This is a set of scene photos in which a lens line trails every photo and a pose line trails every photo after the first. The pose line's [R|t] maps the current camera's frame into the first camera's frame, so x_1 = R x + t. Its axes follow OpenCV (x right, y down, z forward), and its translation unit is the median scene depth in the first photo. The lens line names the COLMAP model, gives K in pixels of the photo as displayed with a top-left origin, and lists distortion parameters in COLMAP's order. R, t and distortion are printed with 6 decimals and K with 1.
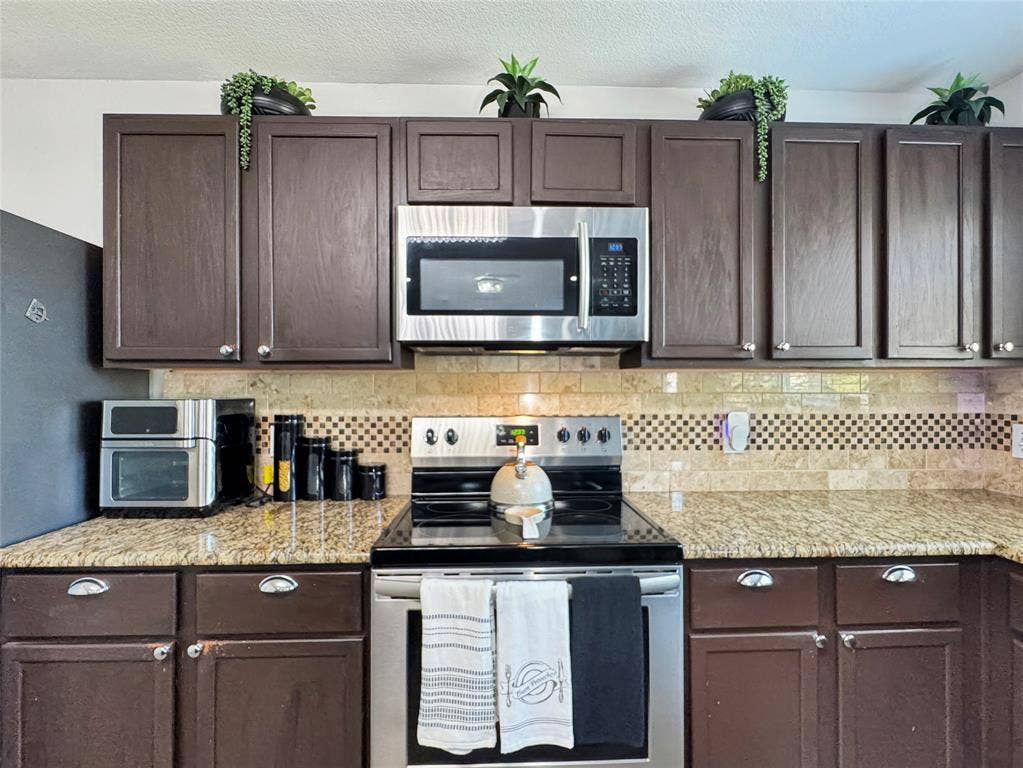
lens RADIAL K [[485.4, 0, 510.3], [0, 485.4, 387.0], [0, 0, 1]] dist [-0.000317, 0.000604]
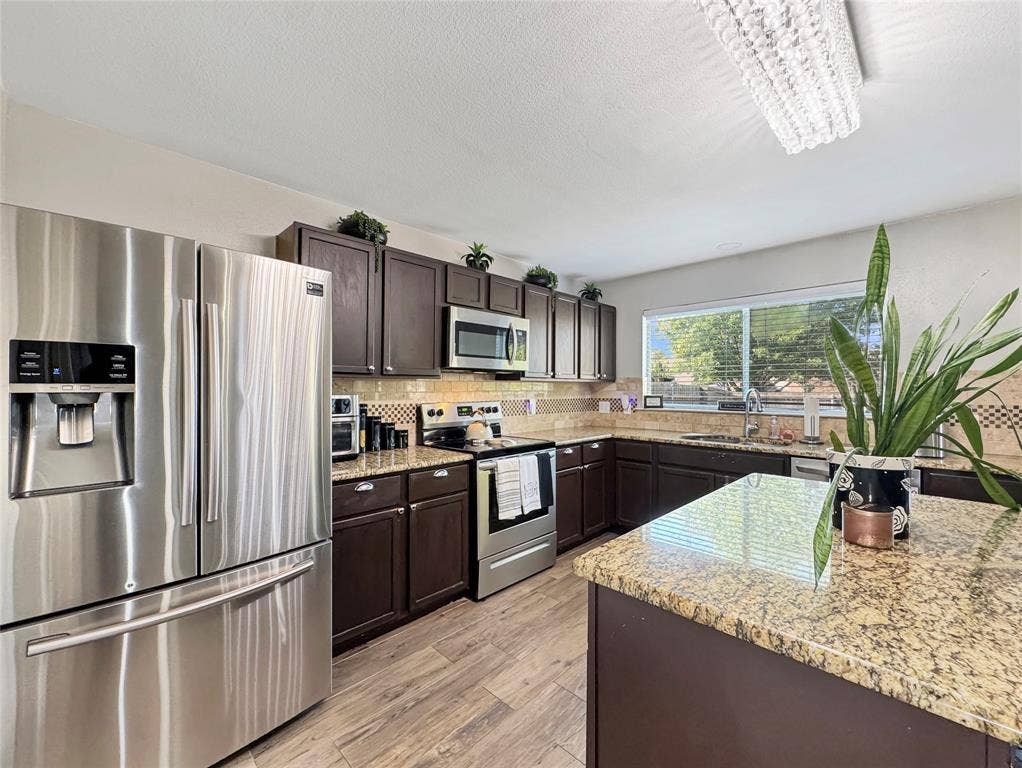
lens RADIAL K [[421.9, 0, 511.5], [0, 421.9, 390.0], [0, 0, 1]] dist [0.005055, 0.000076]
pose [[0.720116, -0.000100, 0.693854, -1.222849], [-0.002123, 0.999995, 0.002348, 0.003045], [-0.693851, -0.003163, 0.720112, -0.508504]]
